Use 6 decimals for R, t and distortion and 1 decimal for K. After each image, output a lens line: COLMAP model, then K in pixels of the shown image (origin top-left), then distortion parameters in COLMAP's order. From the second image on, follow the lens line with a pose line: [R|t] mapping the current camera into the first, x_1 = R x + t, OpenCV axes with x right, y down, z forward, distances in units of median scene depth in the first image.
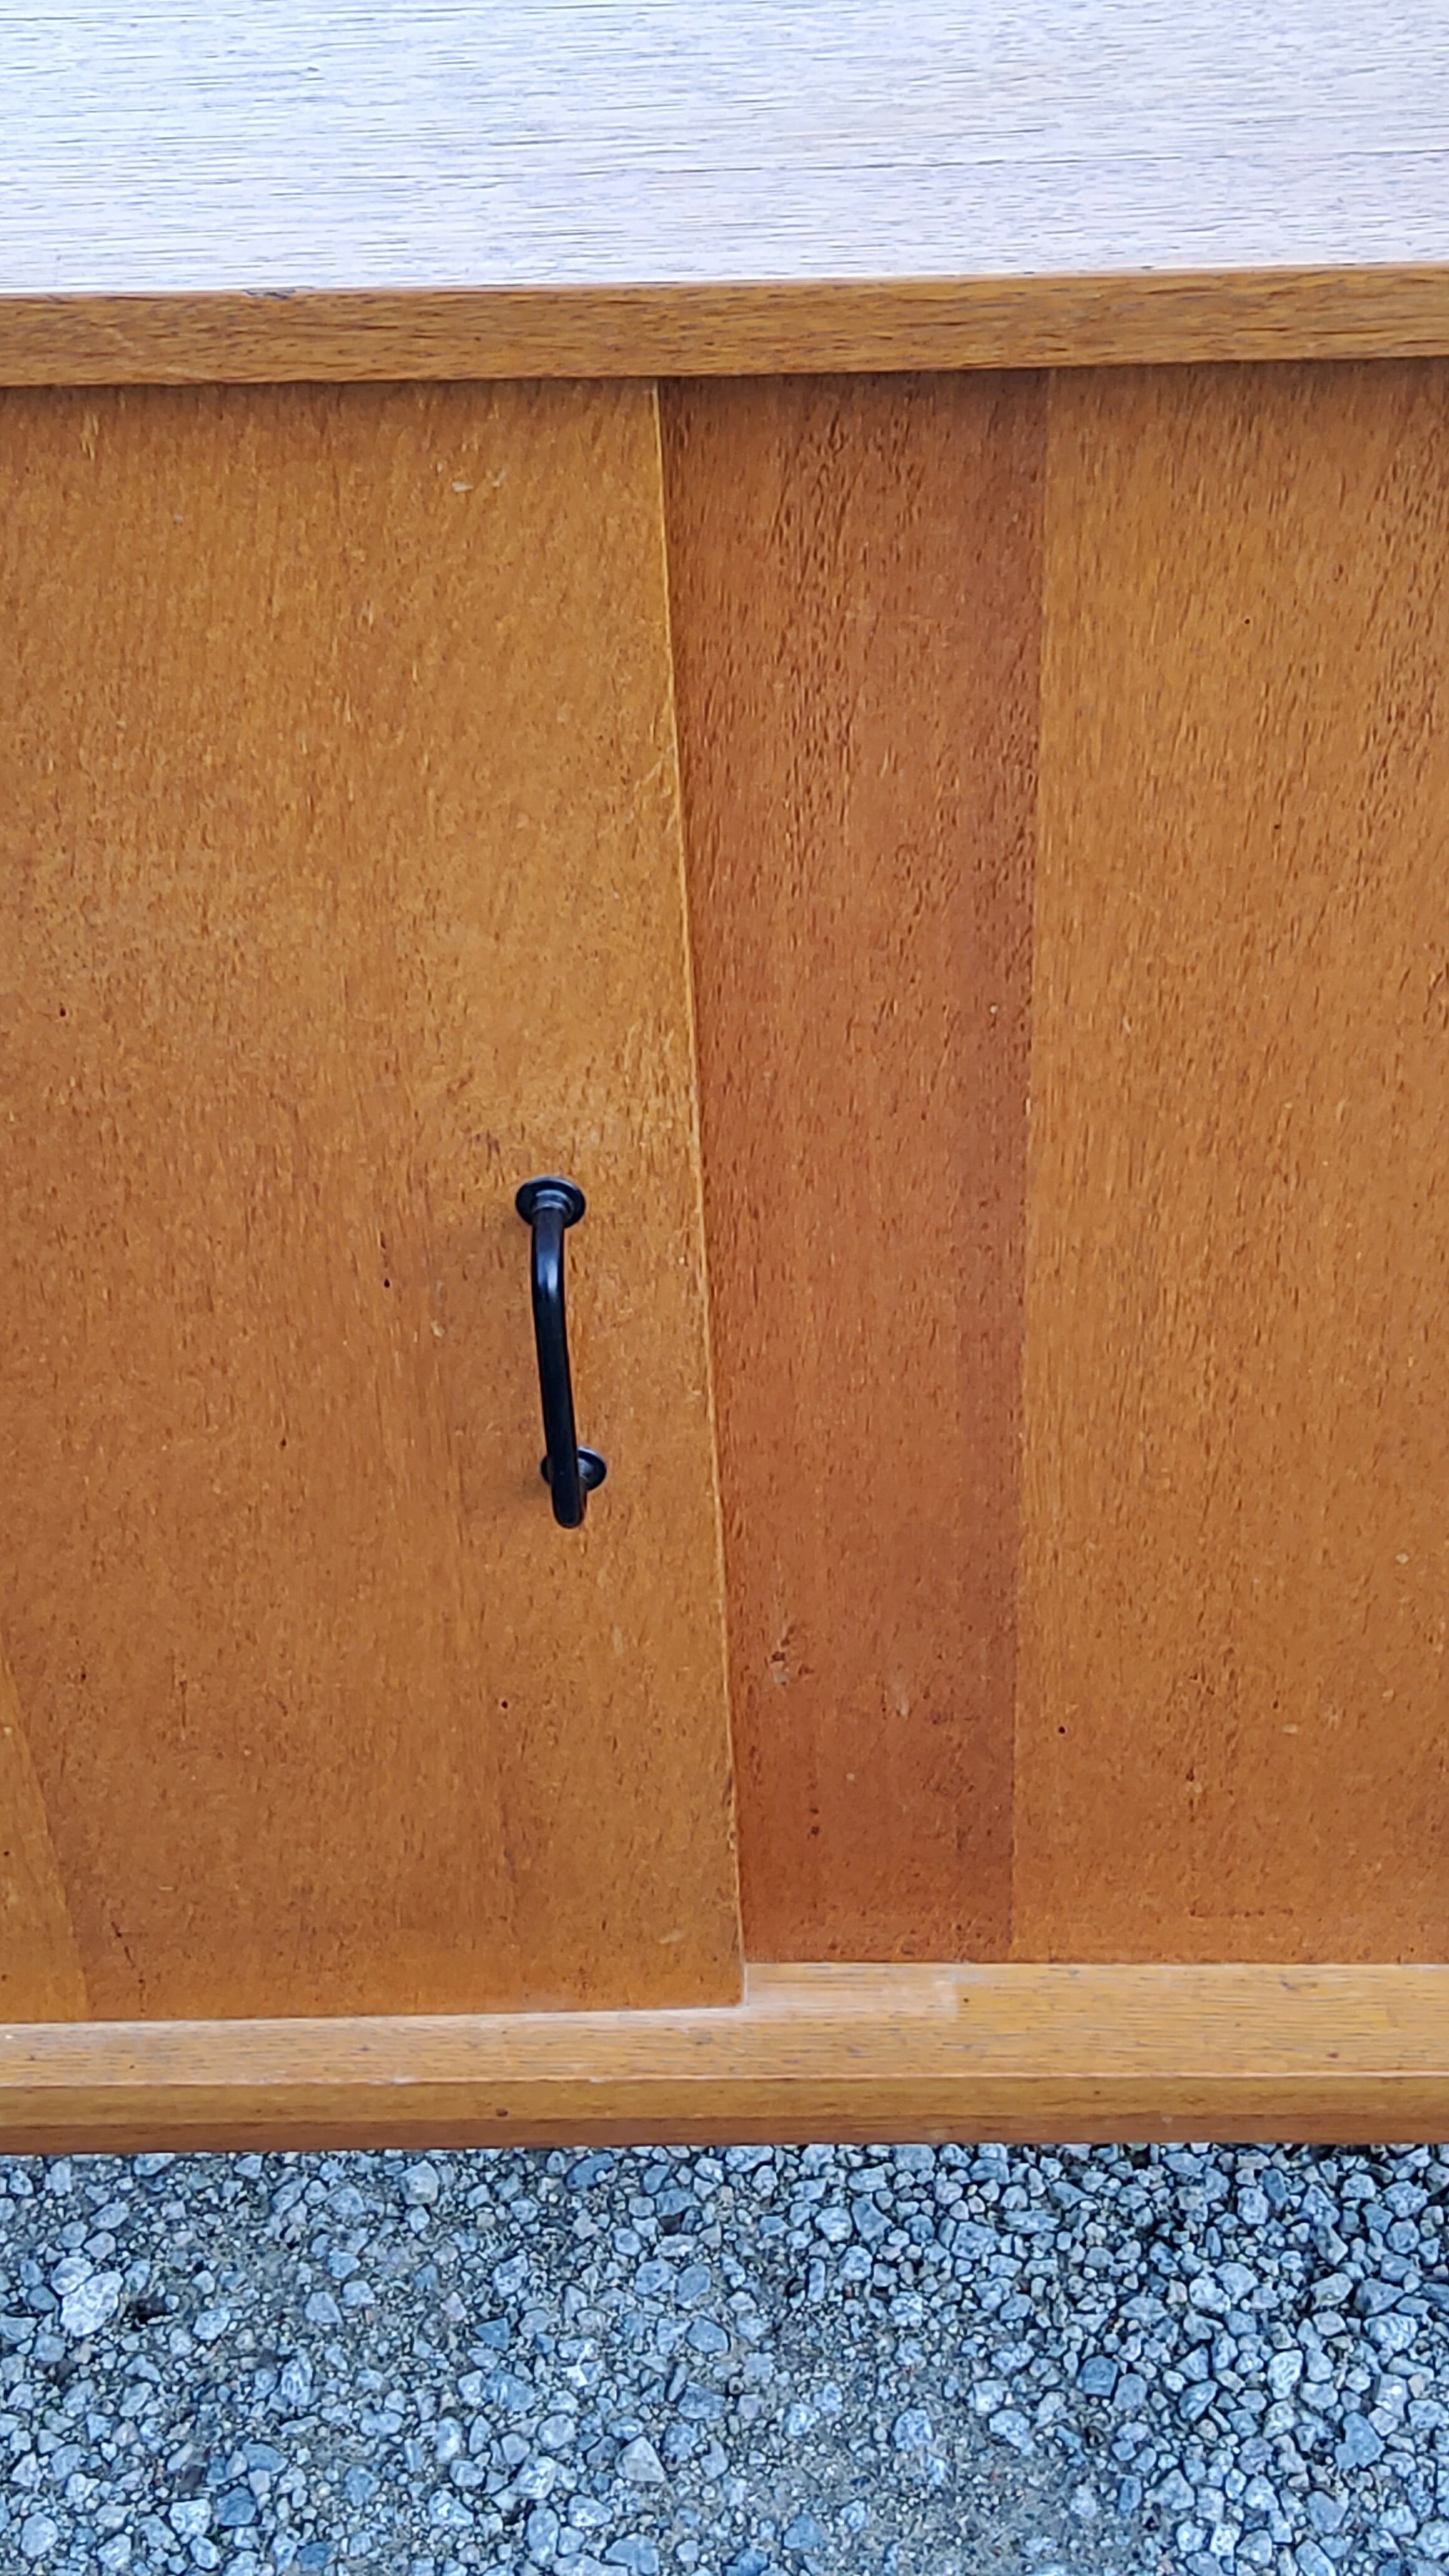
lens RADIAL K [[3852.5, 0, 755.9], [0, 3852.5, 1271.8], [0, 0, 1]] dist [0.098491, 0.000000]
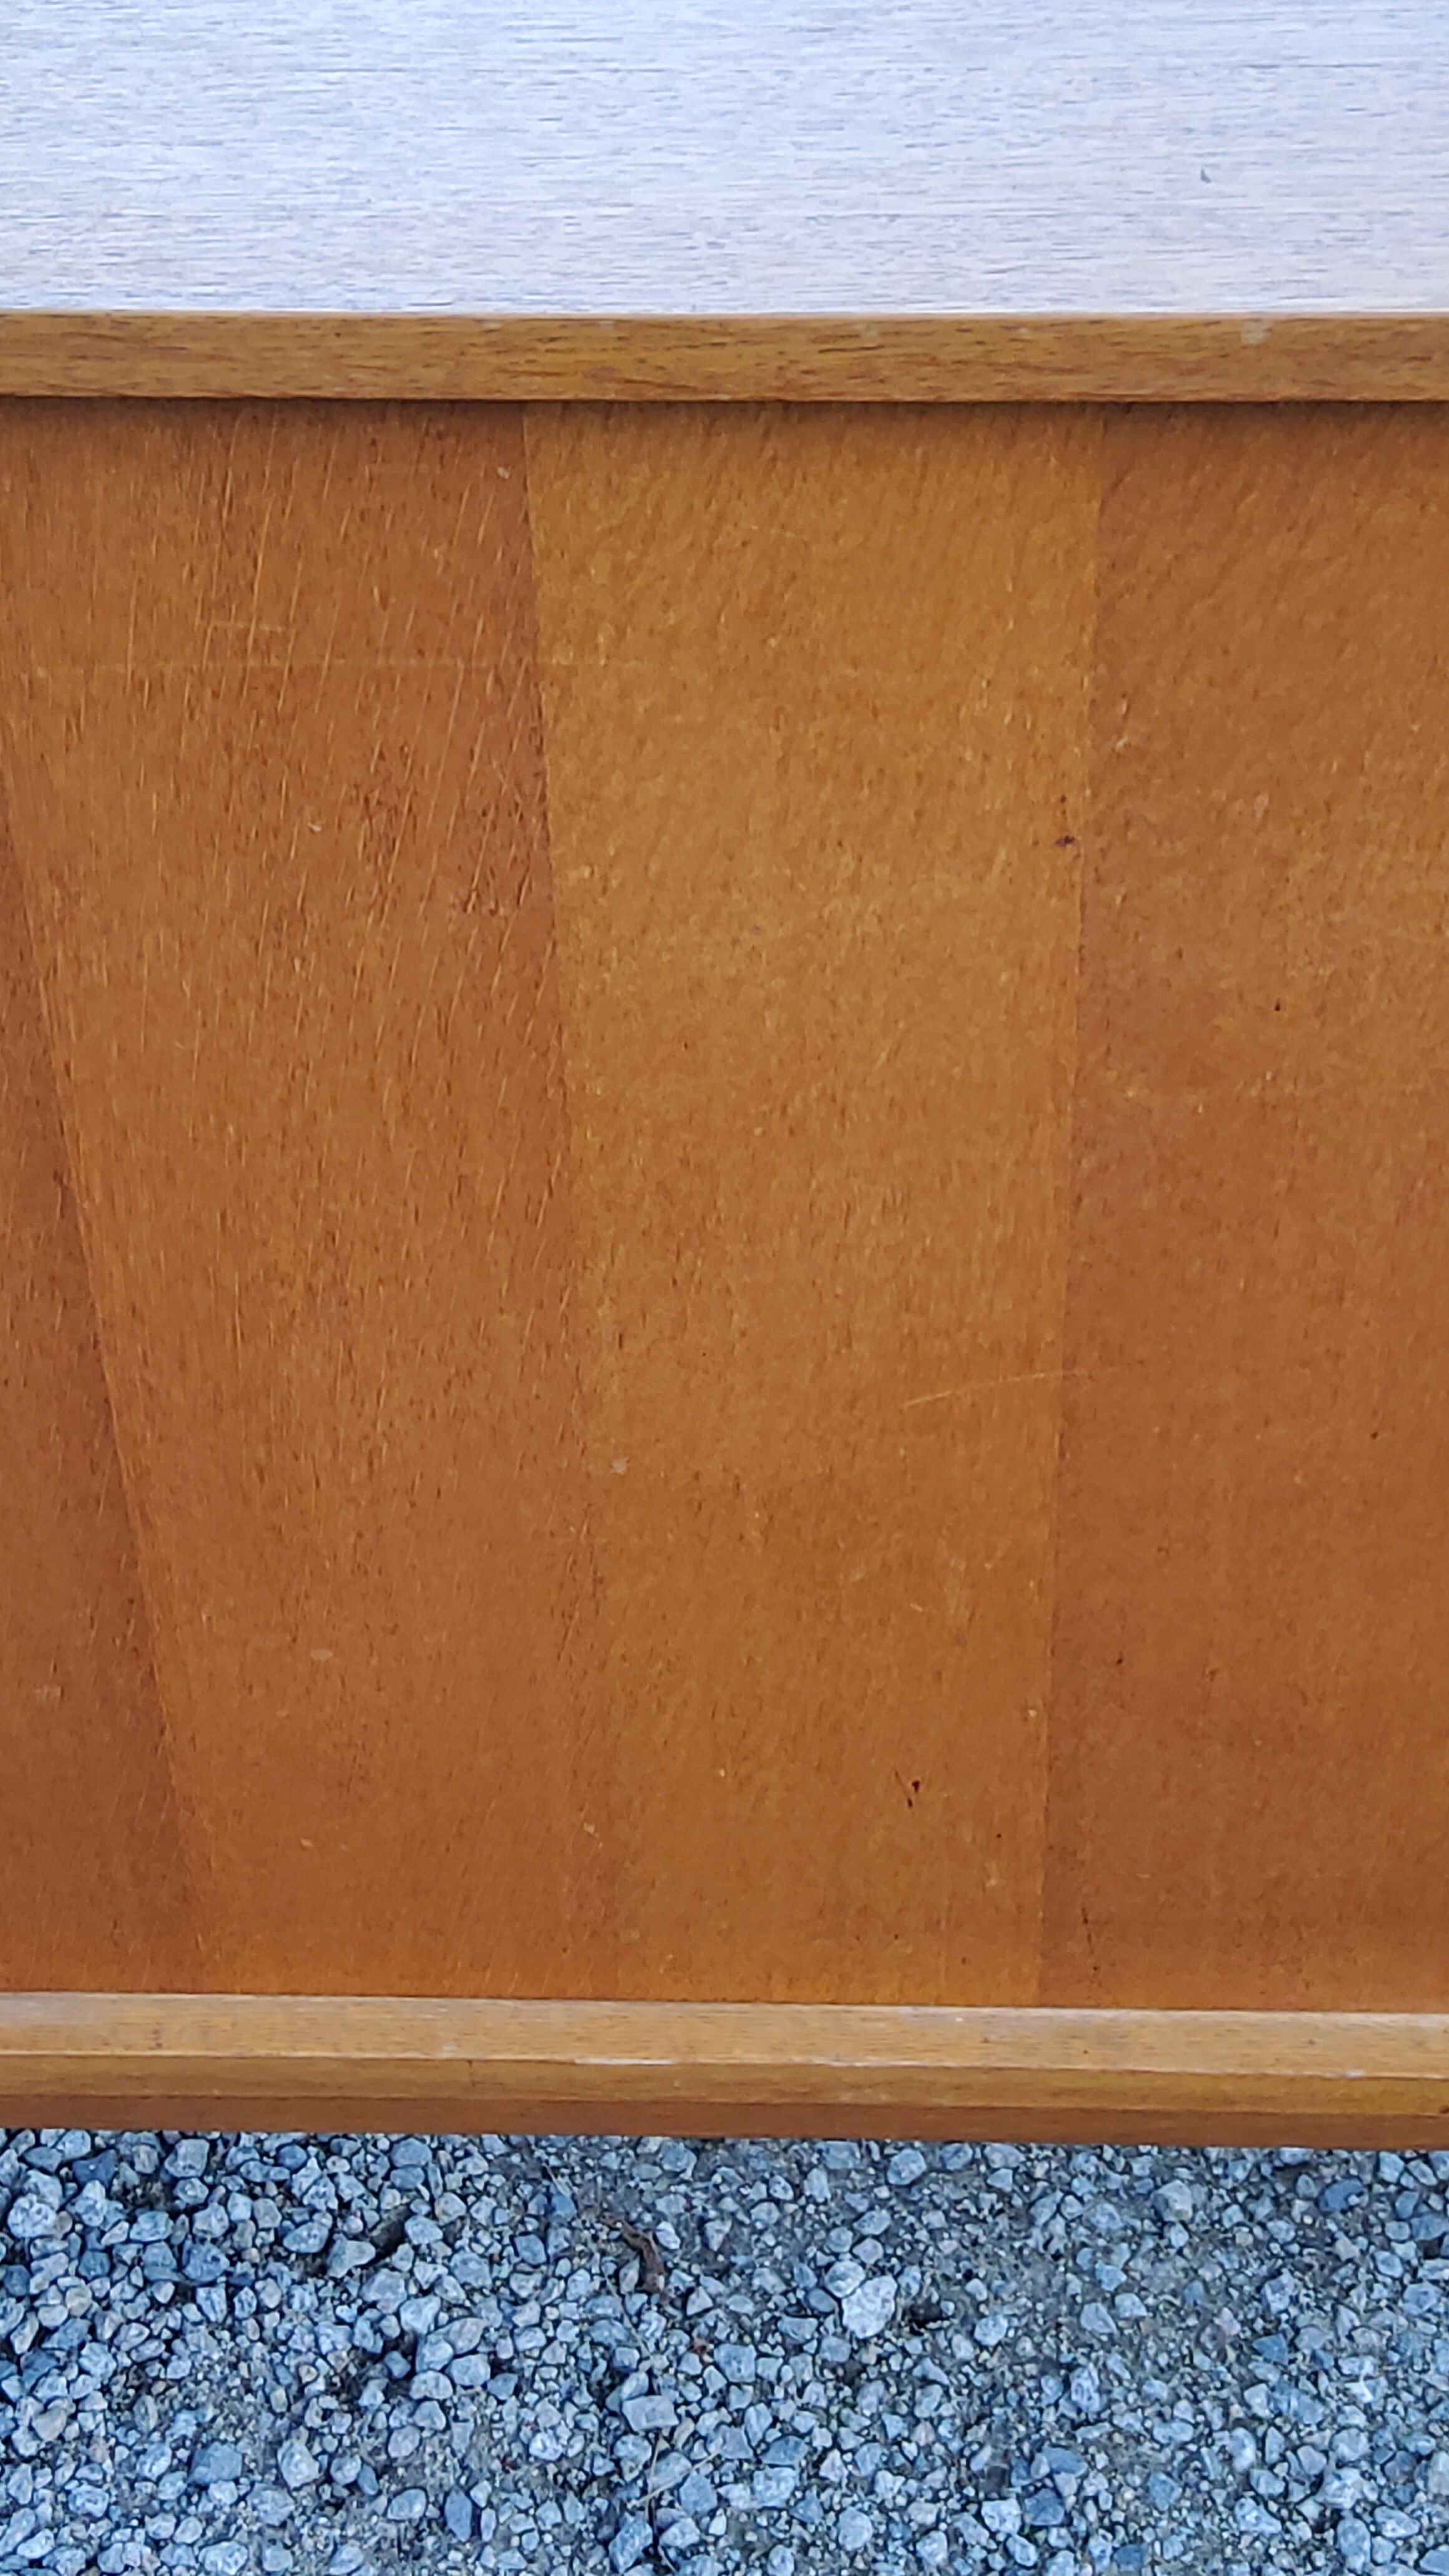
lens RADIAL K [[3852.5, 0, 744.1], [0, 3852.5, 1253.8], [0, 0, 1]] dist [0.098491, 0.000000]
pose [[0.999755, 0.021762, -0.004054, -0.258250], [-0.021892, 0.999134, -0.035371, 0.032313], [0.003281, 0.035452, 0.999366, -0.035640]]
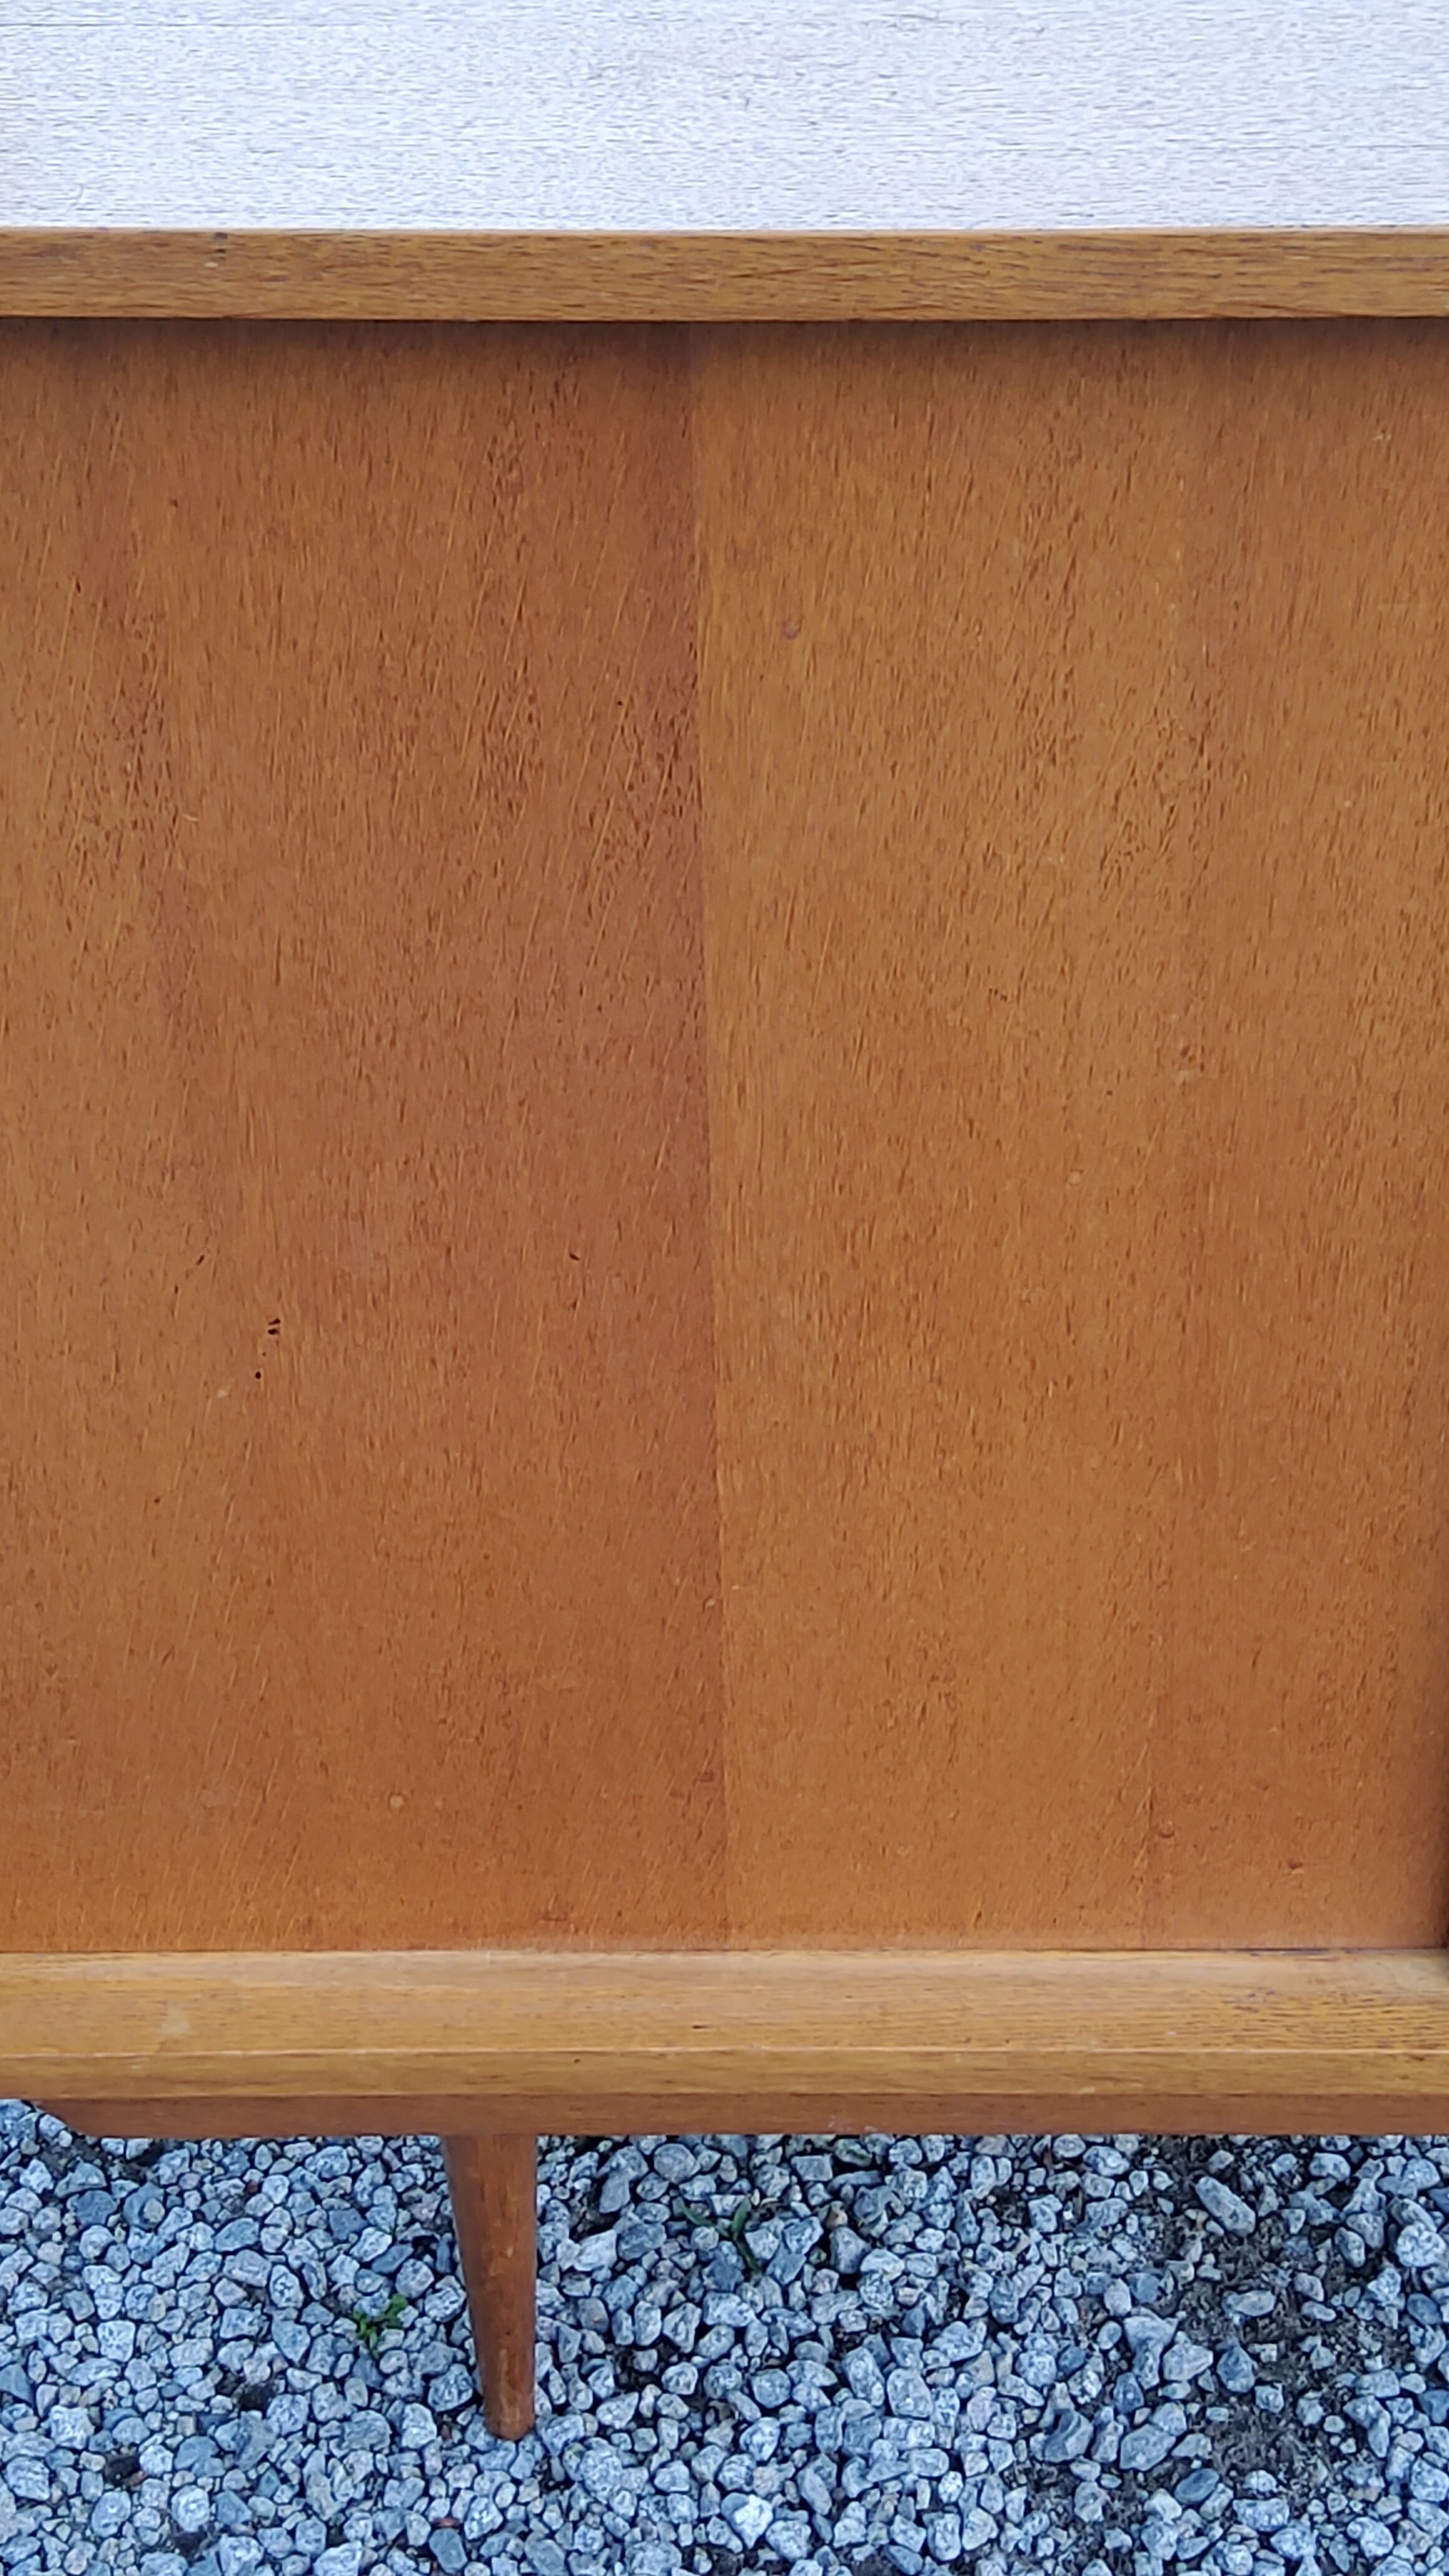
lens RADIAL K [[3852.5, 0, 760.4], [0, 3852.5, 1253.9], [0, 0, 1]] dist [0.098491, 0.000000]
pose [[0.999424, 0.007176, 0.033180, -0.756189], [-0.004903, 0.997668, -0.068080, 0.076271], [-0.033591, 0.067878, 0.997128, -0.015514]]
